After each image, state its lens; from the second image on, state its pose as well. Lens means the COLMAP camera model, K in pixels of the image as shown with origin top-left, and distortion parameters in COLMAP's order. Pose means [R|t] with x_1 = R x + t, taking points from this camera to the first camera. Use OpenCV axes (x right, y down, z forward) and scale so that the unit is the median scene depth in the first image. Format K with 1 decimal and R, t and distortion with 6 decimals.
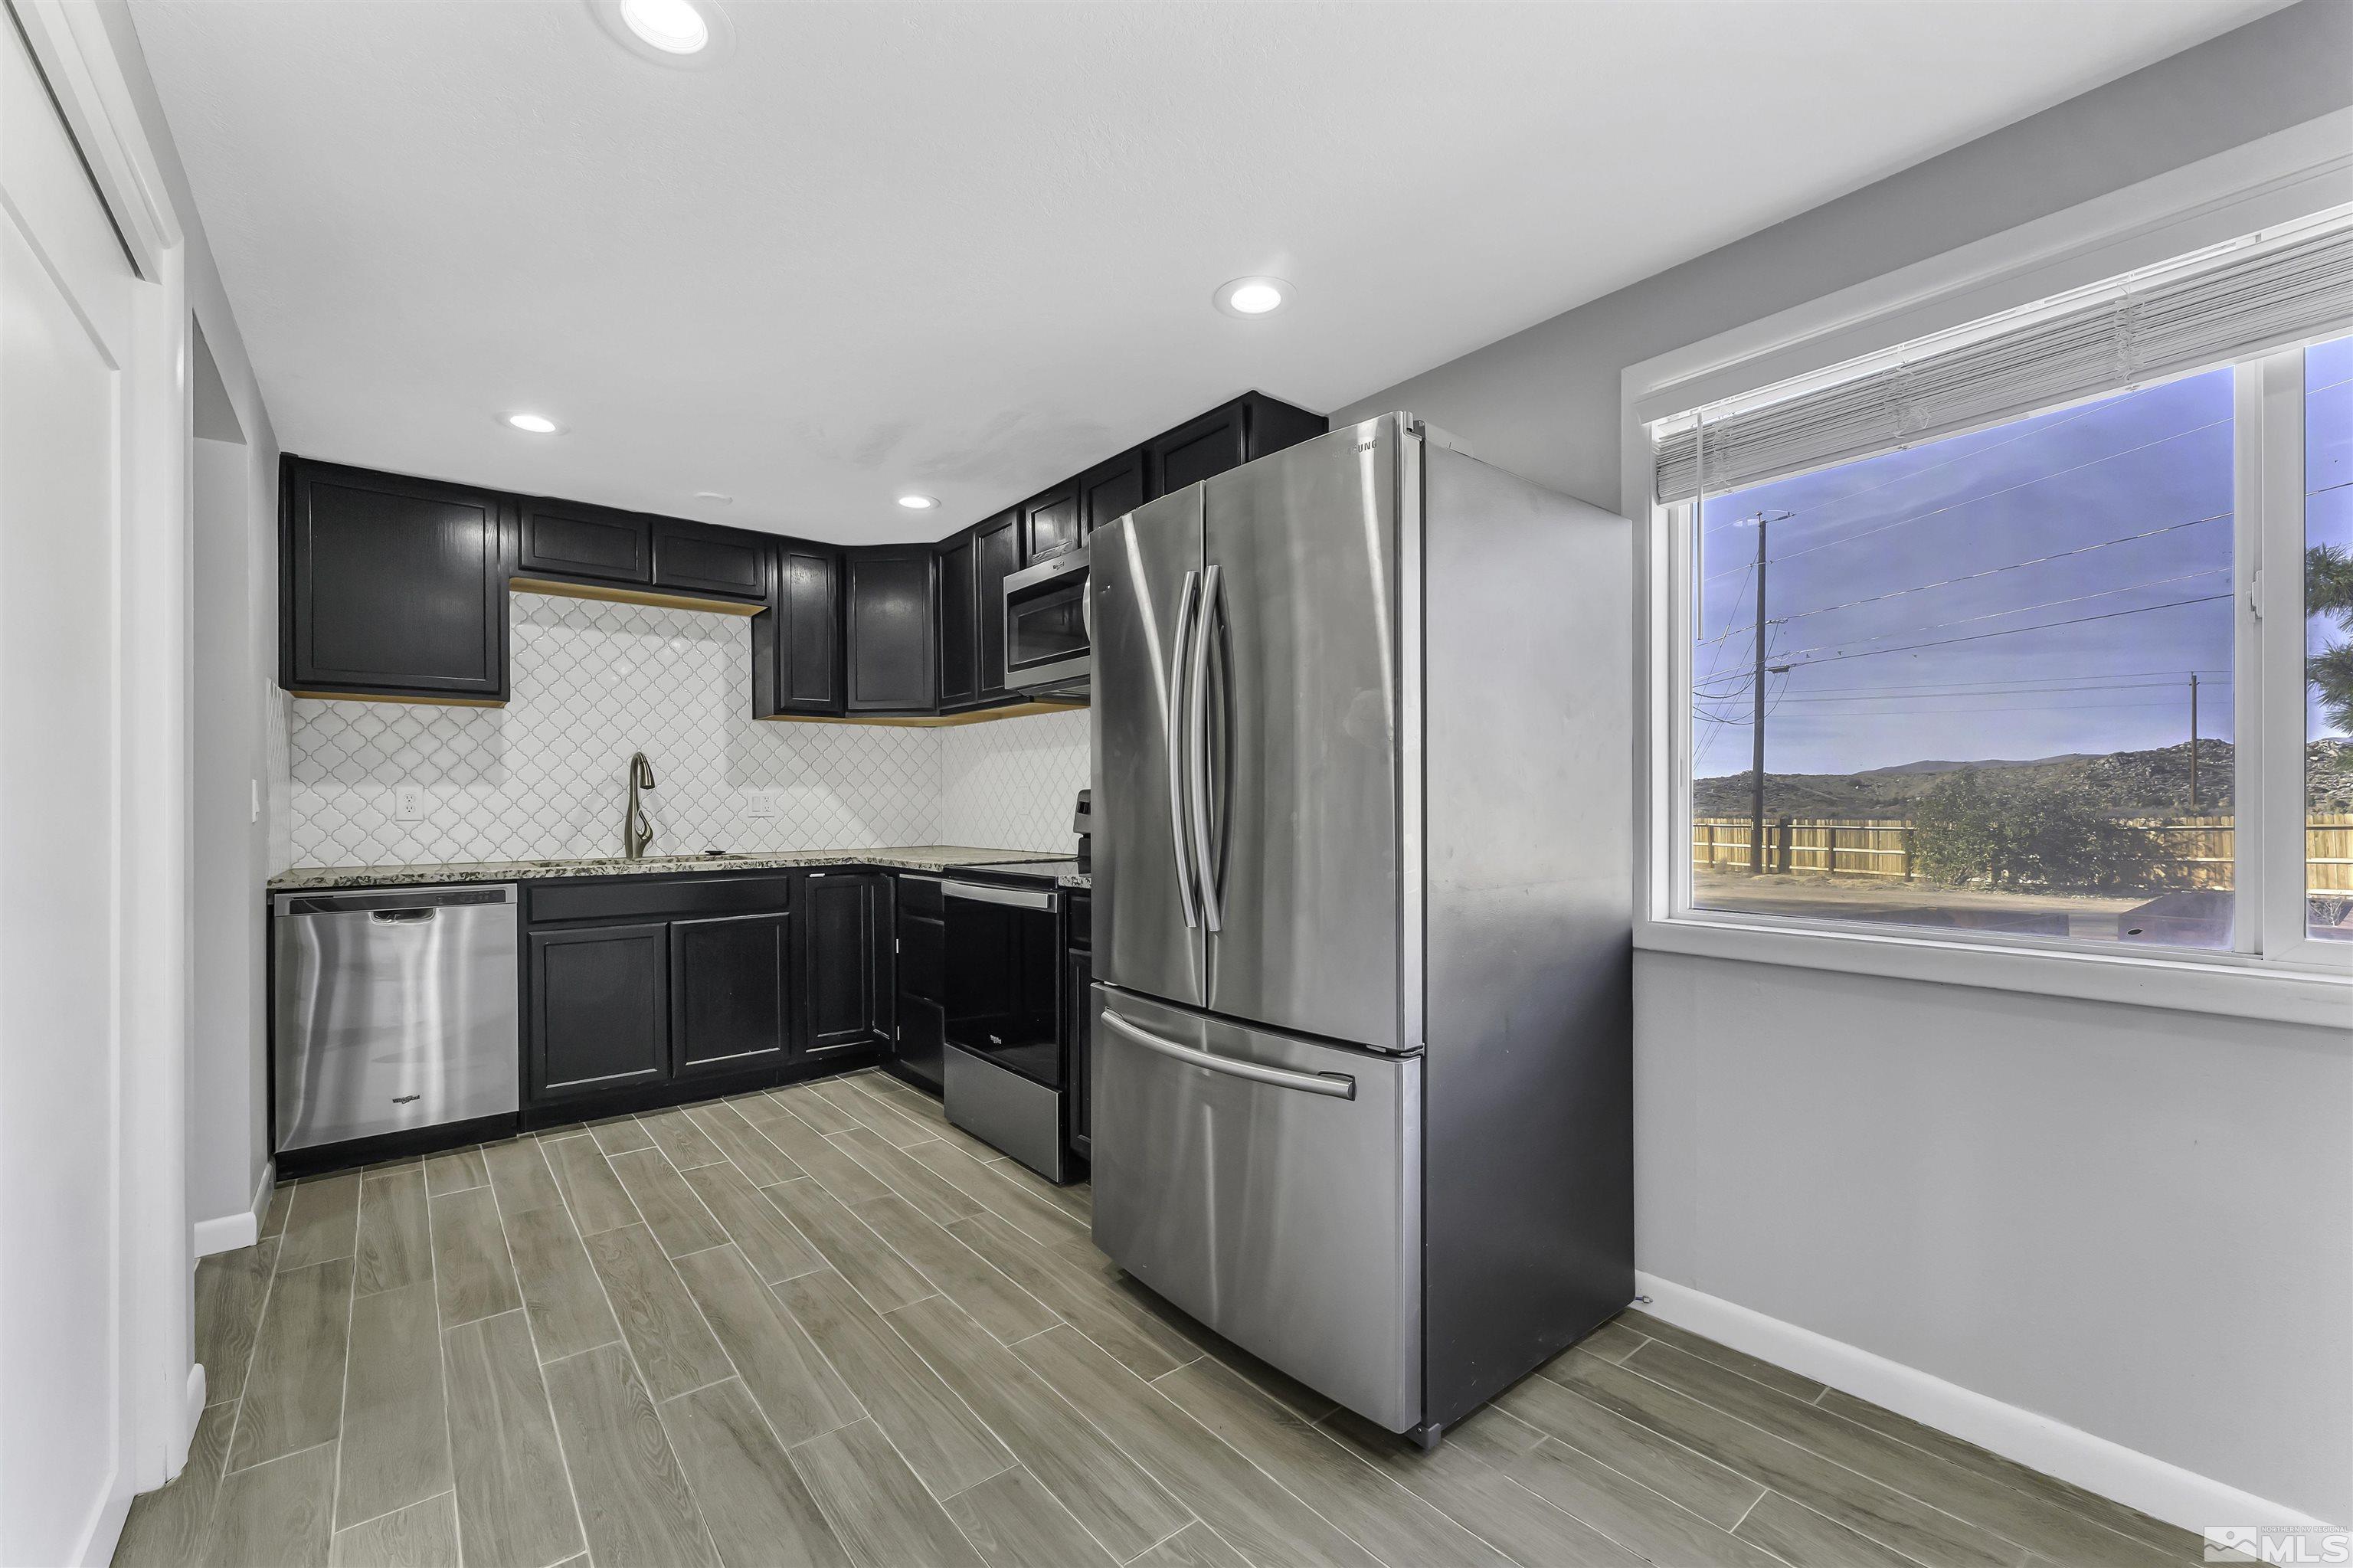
lens RADIAL K [[953.6, 0, 1170.9], [0, 953.6, 808.7], [0, 0, 1]] dist [0.000863, 0.000302]
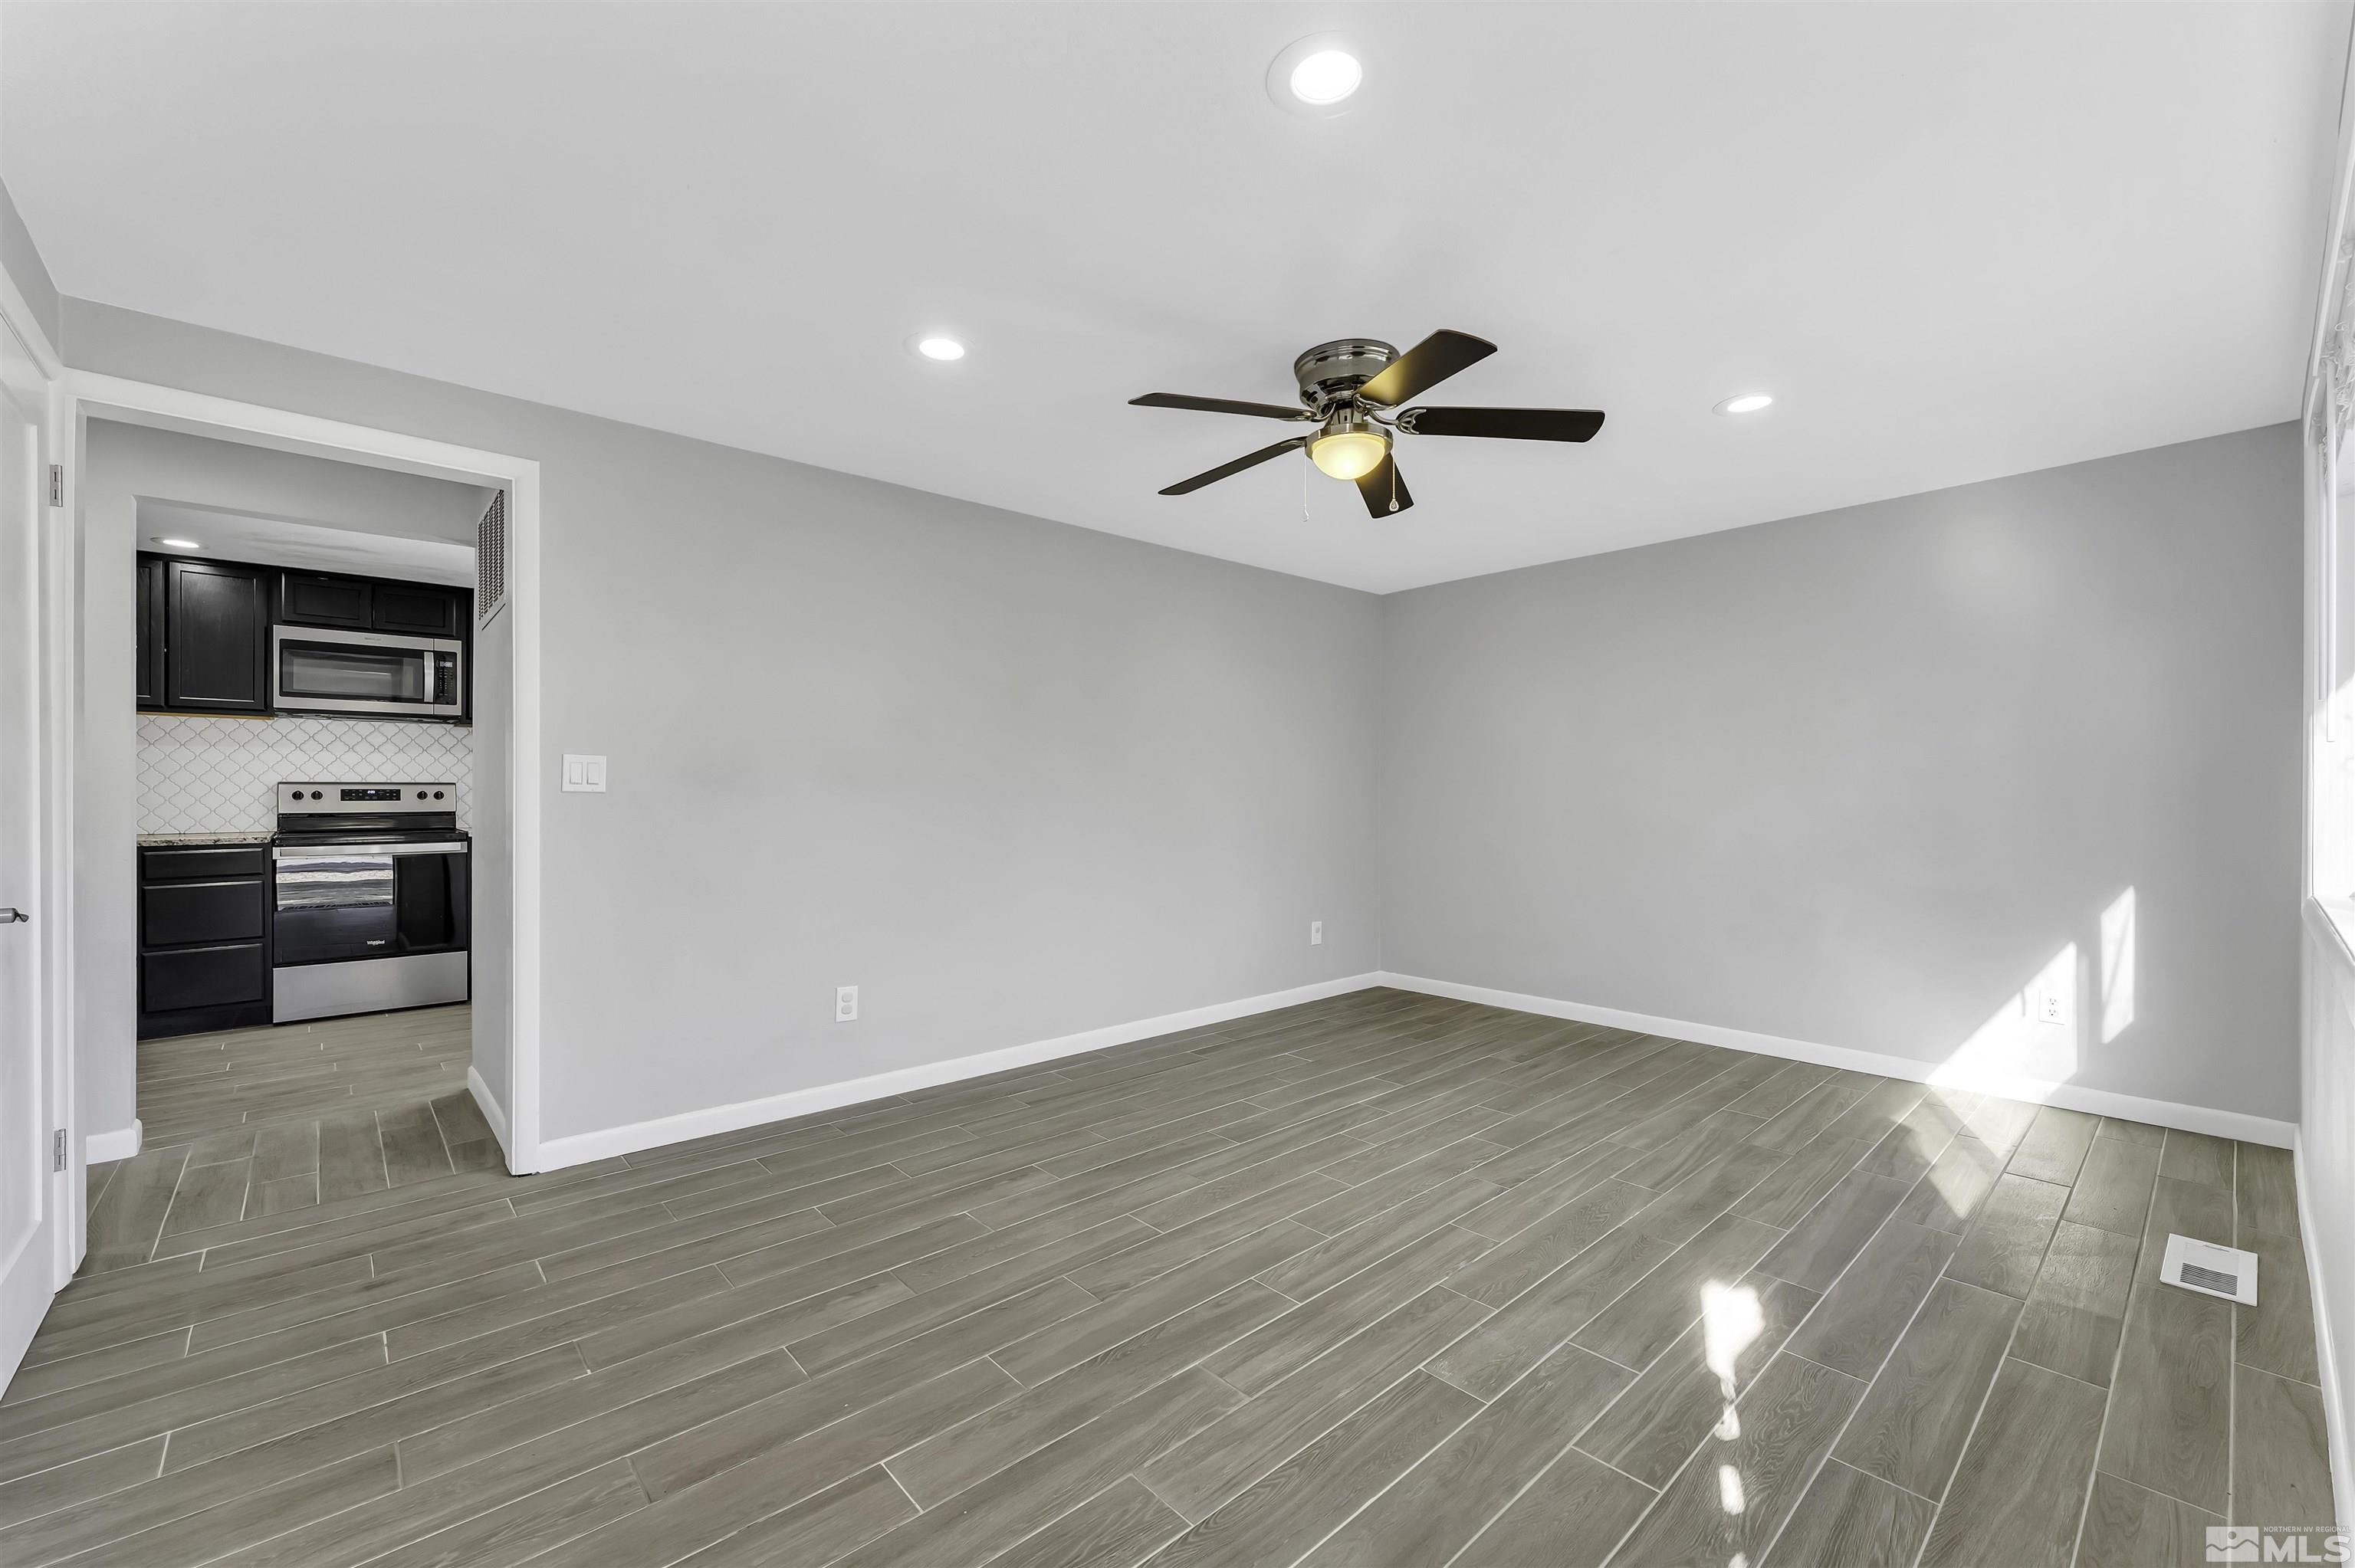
lens RADIAL K [[954.2, 0, 1166.5], [0, 954.2, 791.6], [0, 0, 1]] dist [0.000863, 0.000302]
pose [[-0.037444, 0.005862, 0.999282, -1.692945], [0.005724, 0.999968, -0.005652, 0.009492], [-0.999282, 0.005508, -0.037476, -0.228869]]
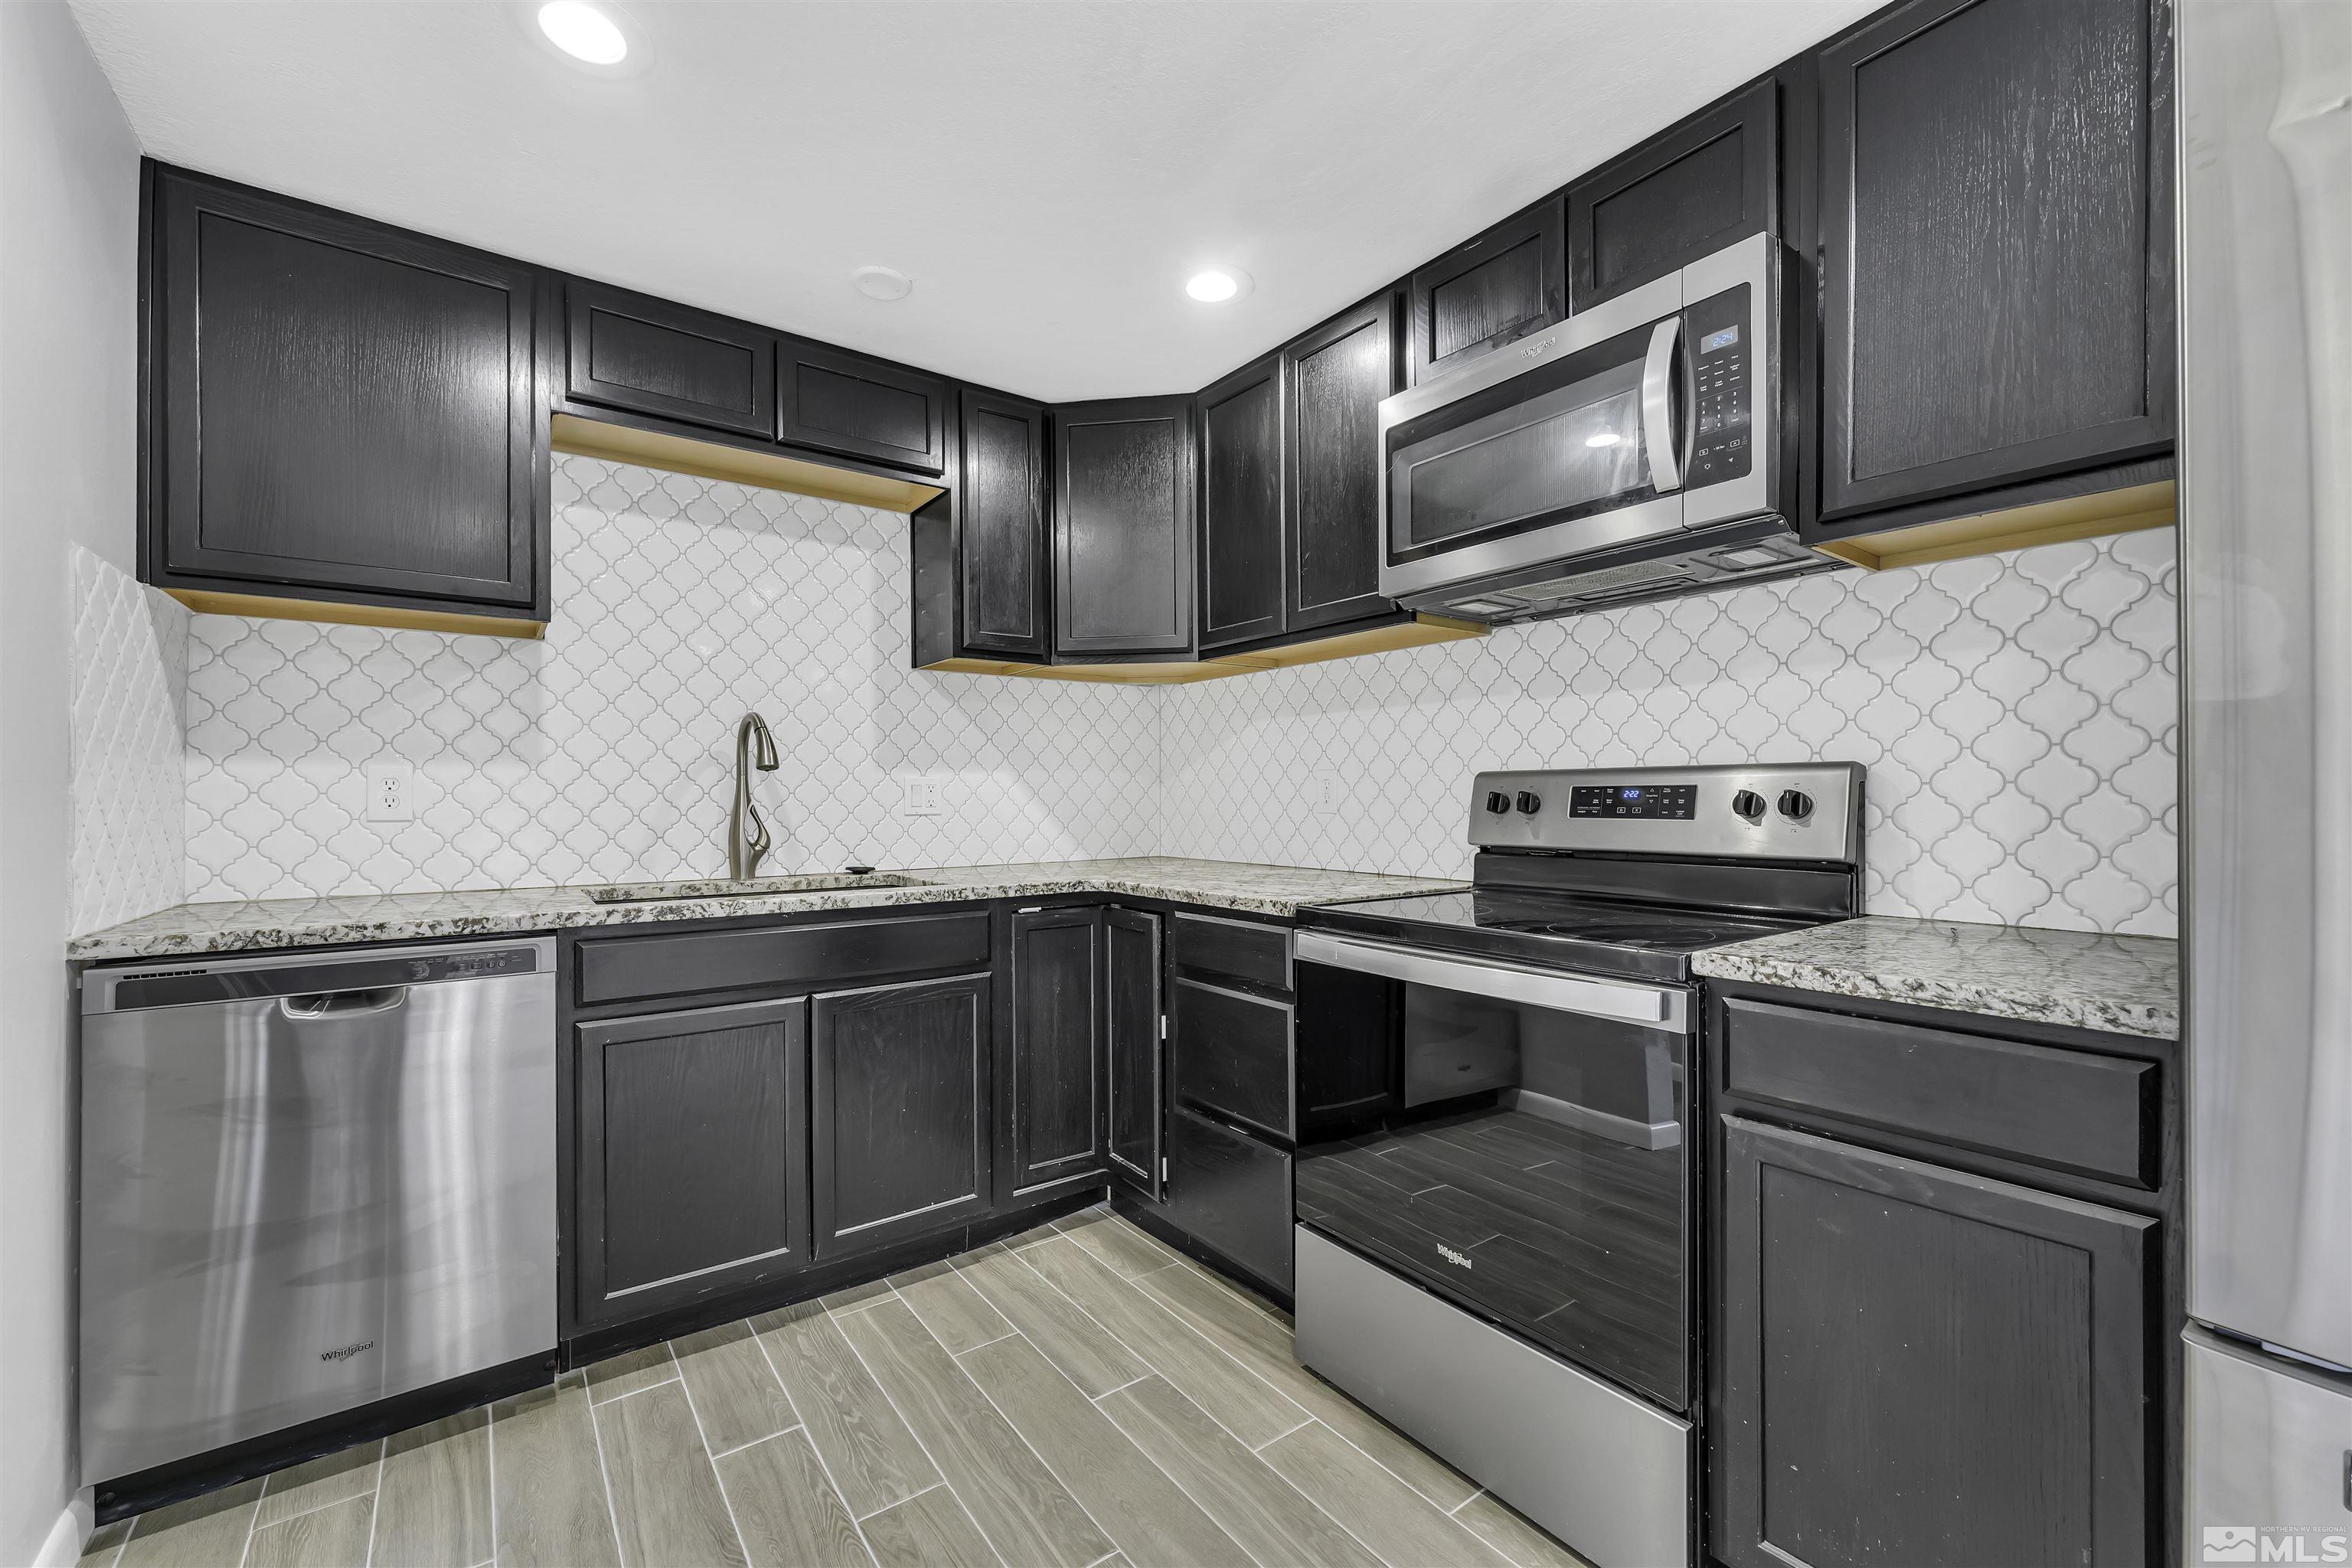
lens RADIAL K [[953.2, 0, 1171.6], [0, 953.2, 797.9], [0, 0, 1]] dist [0.000863, 0.000302]
pose [[0.998657, 0.002054, -0.051765, -0.290017], [-0.002328, 0.999984, -0.005232, -0.000434], [0.051753, 0.005345, 0.998646, 0.450035]]
